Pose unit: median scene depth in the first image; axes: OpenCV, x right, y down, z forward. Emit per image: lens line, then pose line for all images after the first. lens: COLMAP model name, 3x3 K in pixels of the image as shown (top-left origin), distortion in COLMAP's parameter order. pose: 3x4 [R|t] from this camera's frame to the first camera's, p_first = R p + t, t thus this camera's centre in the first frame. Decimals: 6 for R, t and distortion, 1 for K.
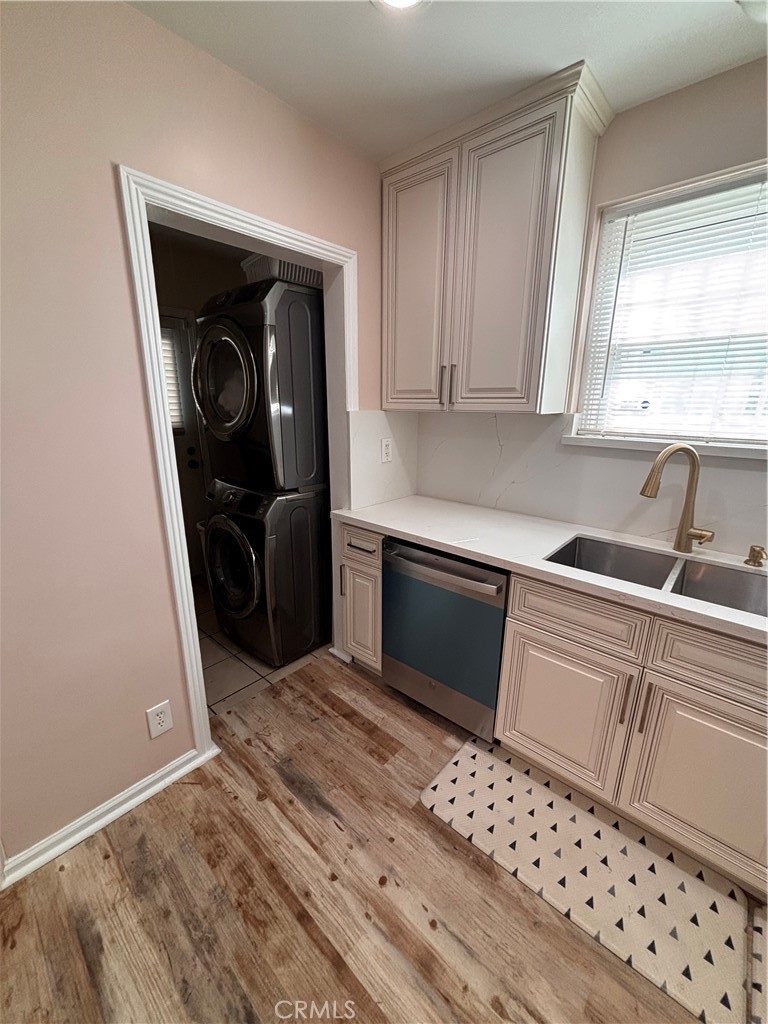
lens RADIAL K [[412.5, 0, 384.2], [0, 412.5, 513.2], [0, 0, 1]] dist [0.002043, 0.000761]
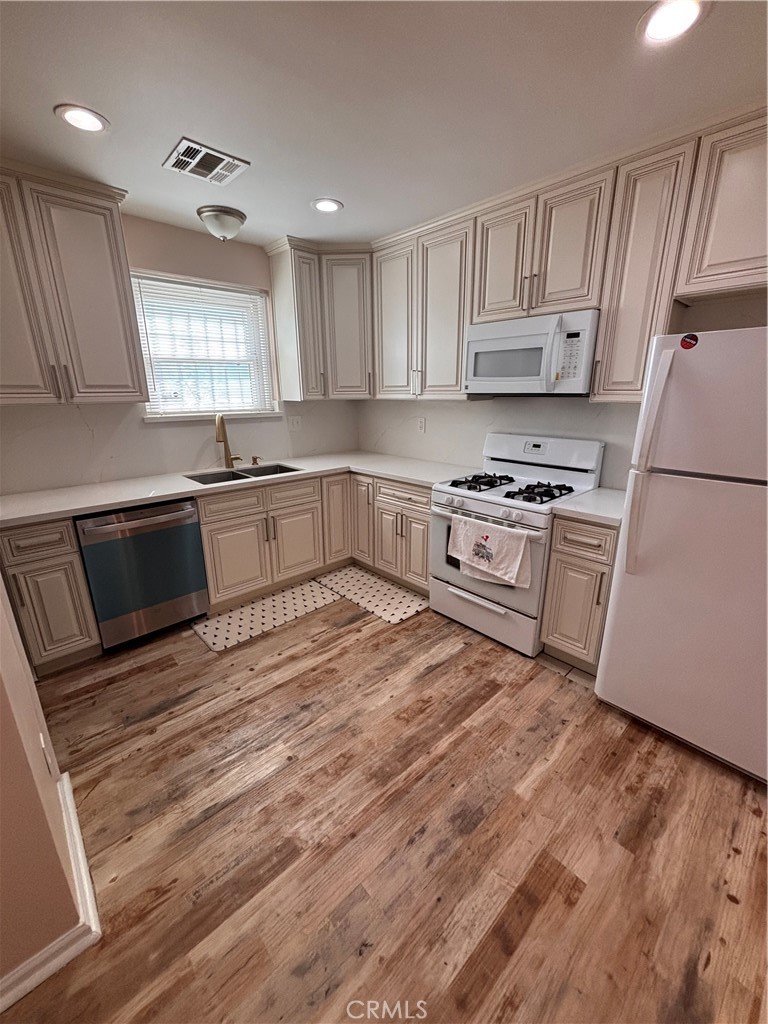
lens RADIAL K [[412.5, 0, 382.7], [0, 412.5, 511.1], [0, 0, 1]] dist [0.002043, 0.000761]
pose [[0.095351, -0.293760, 0.951112, -1.169628], [0.263101, 0.928925, 0.260531, -0.041284], [-0.960045, 0.225397, 0.165863, 0.014840]]
